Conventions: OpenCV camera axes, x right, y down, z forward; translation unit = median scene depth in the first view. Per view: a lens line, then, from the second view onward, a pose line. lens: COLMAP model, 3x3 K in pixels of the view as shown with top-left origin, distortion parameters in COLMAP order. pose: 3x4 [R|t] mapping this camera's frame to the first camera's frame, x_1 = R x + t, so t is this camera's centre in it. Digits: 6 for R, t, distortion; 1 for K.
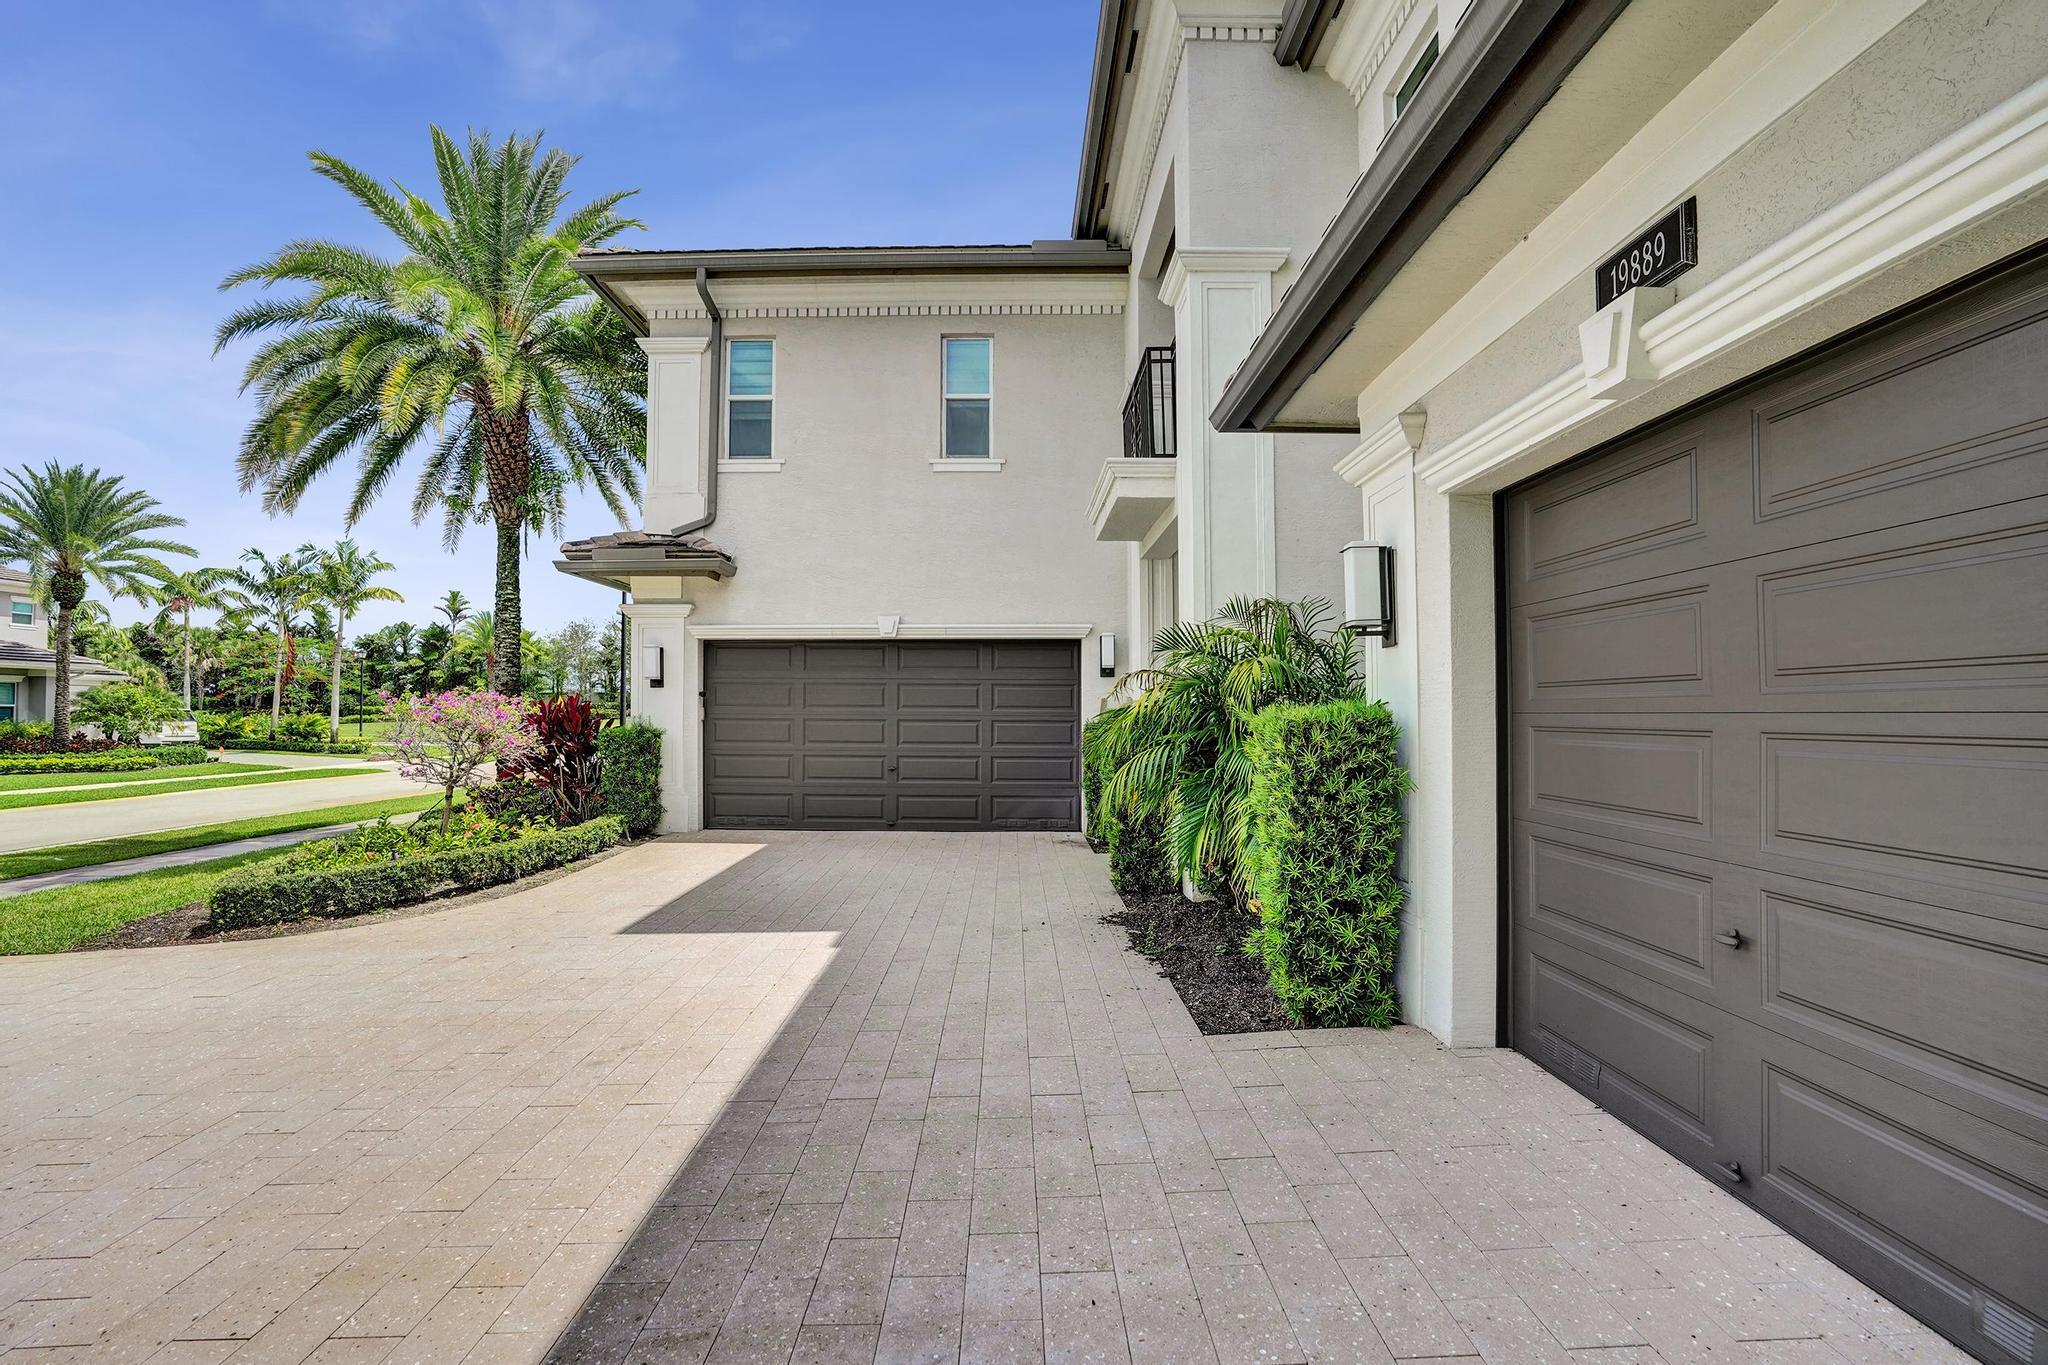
lens RADIAL K [[959.7, 0, 1014.1], [0, 959.7, 679.8], [0, 0, 1]] dist [-0.068806, 0.026706]
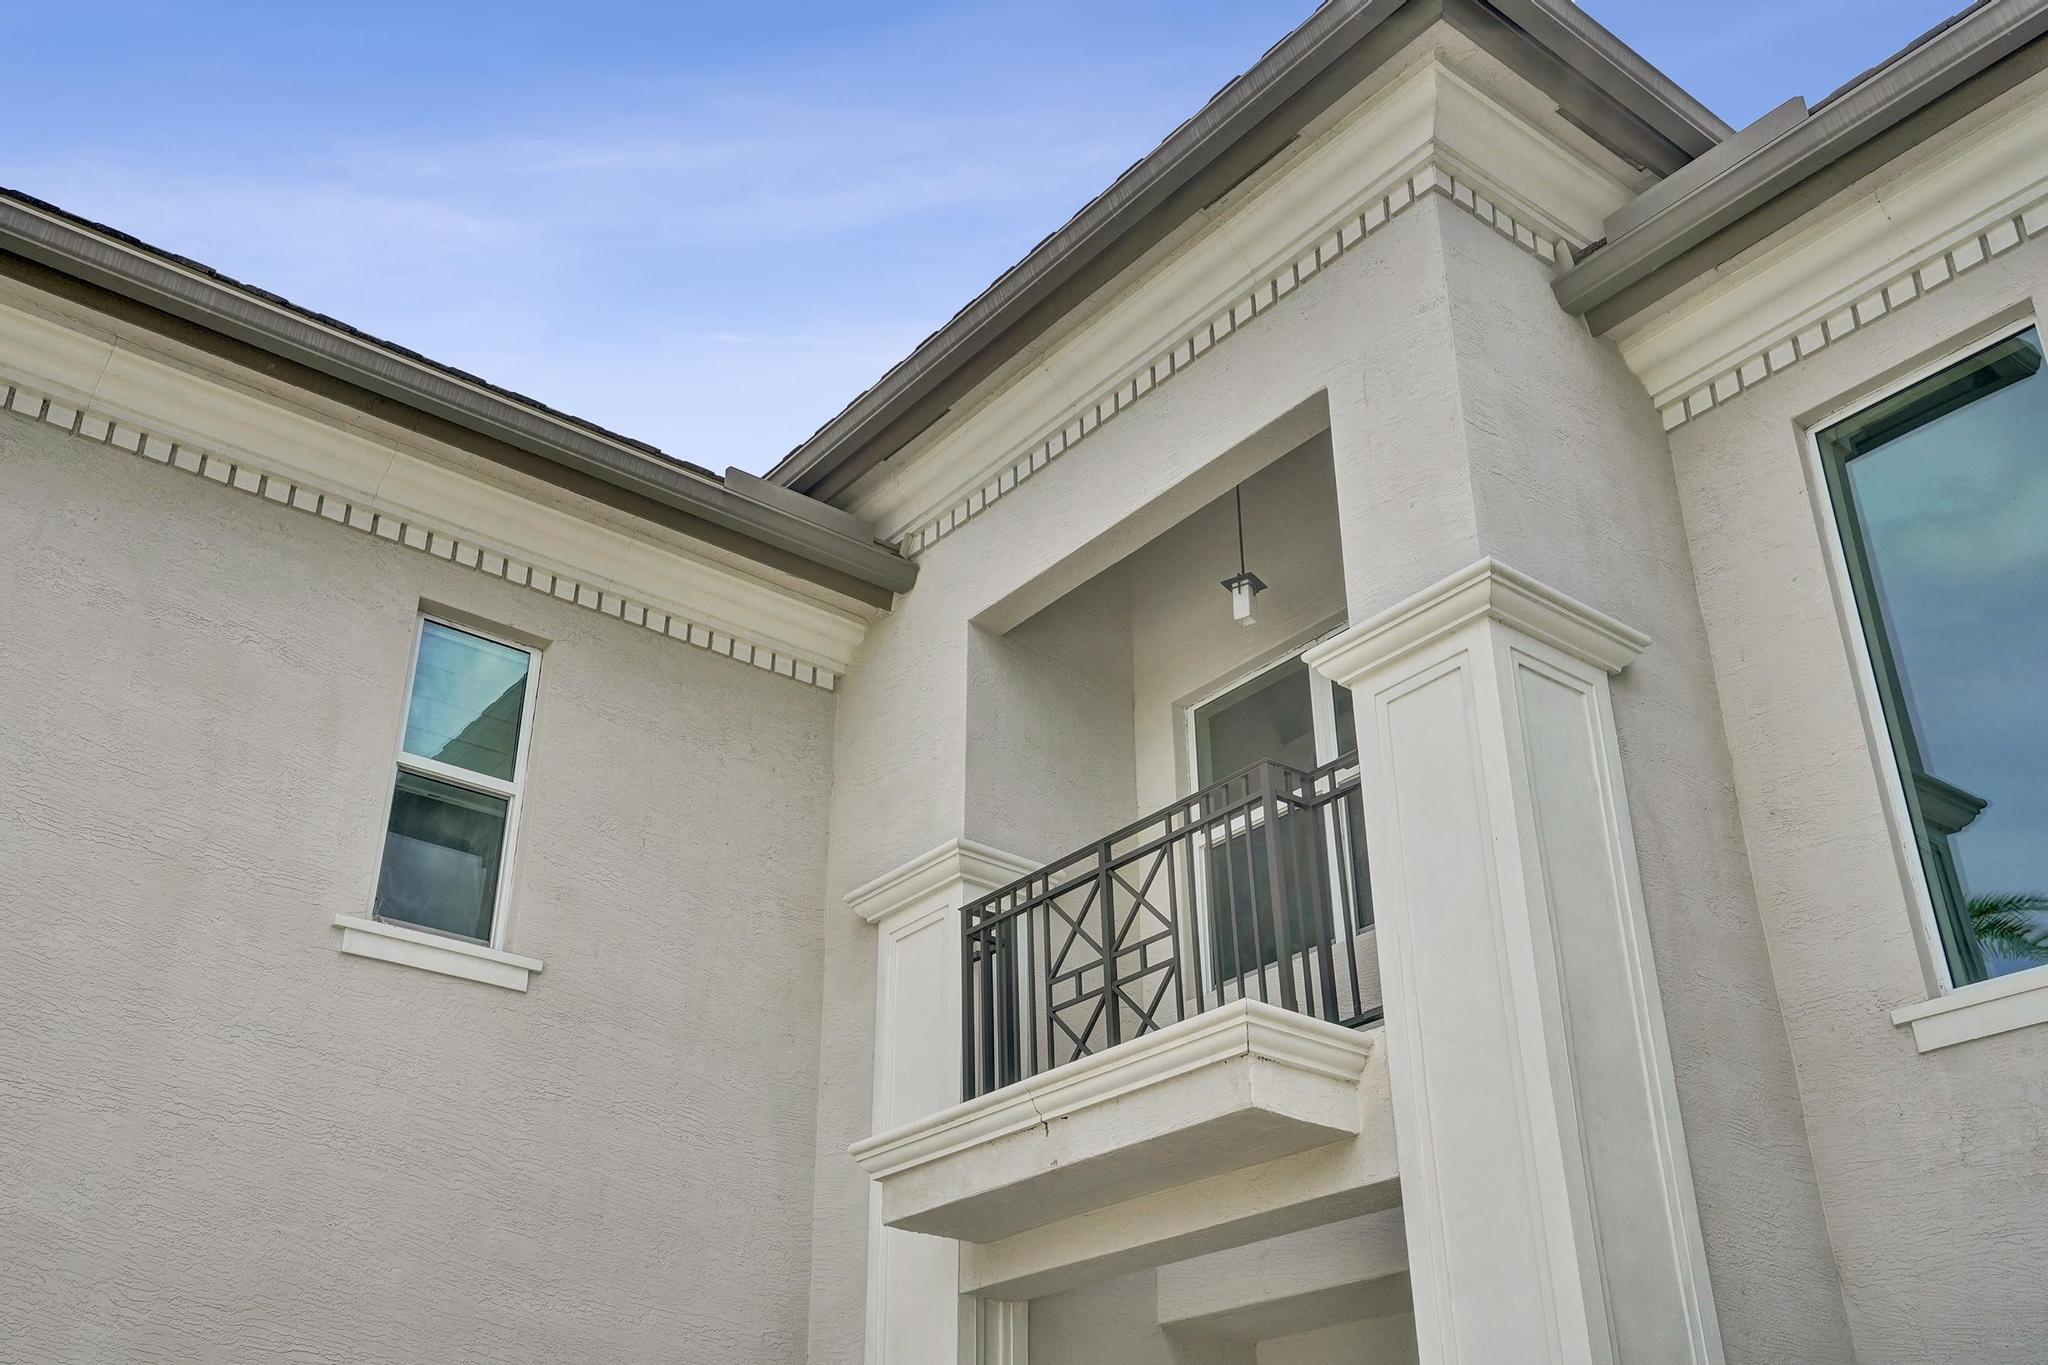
lens RADIAL K [[1908.1, 0, 1024.0], [0, 1908.1, 682.5], [0, 0, 1]] dist [0.012808, 0.010648]
pose [[0.770659, 0.297353, 0.563619, -0.306139], [-0.011385, 0.890741, -0.454368, 0.001389], [-0.637146, 0.343746, 0.689843, 0.348556]]
